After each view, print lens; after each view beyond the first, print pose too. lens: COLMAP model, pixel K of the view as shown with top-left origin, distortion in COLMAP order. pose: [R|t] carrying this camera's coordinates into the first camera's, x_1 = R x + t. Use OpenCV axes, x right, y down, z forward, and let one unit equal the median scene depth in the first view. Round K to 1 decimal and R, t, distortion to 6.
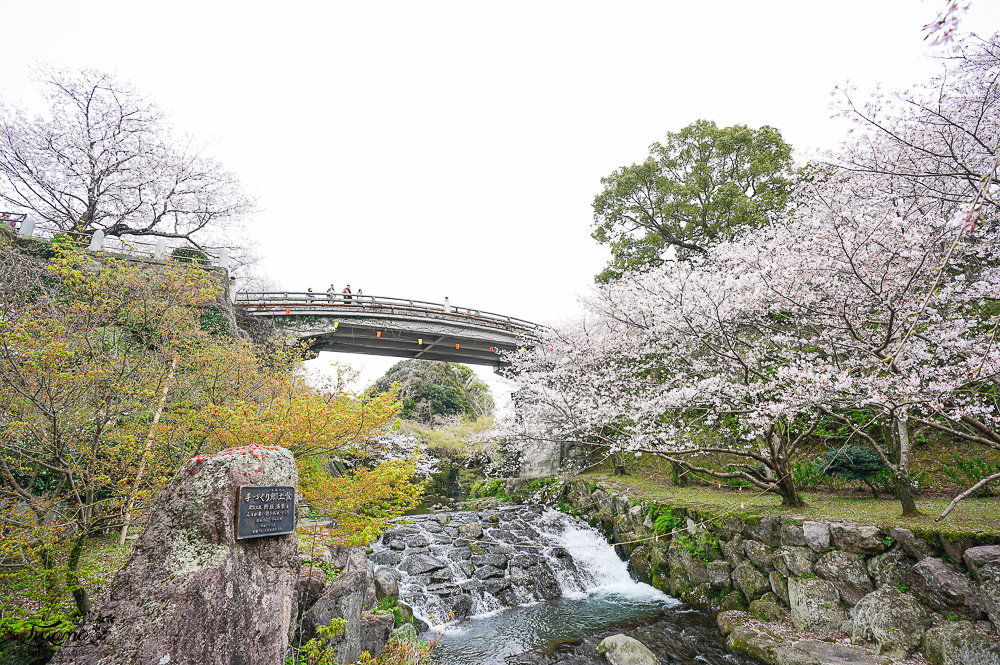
lens RADIAL K [[447.8, 0, 500.0], [0, 447.8, 332.5], [0, 0, 1]] dist [-0.014600, 0.006784]
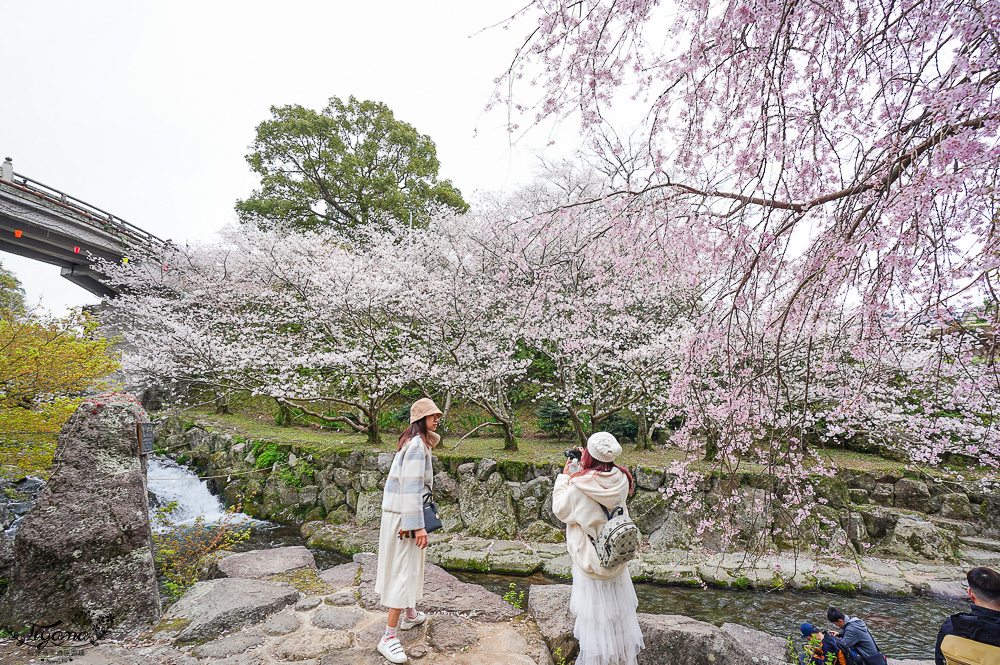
lens RADIAL K [[447.8, 0, 500.0], [0, 447.8, 332.5], [0, 0, 1]] dist [-0.014600, 0.006784]
pose [[0.660565, 0.174333, 0.730248, -0.105419], [-0.262960, 0.964777, 0.007545, -0.034344], [-0.703212, -0.197010, 0.683140, -0.100613]]
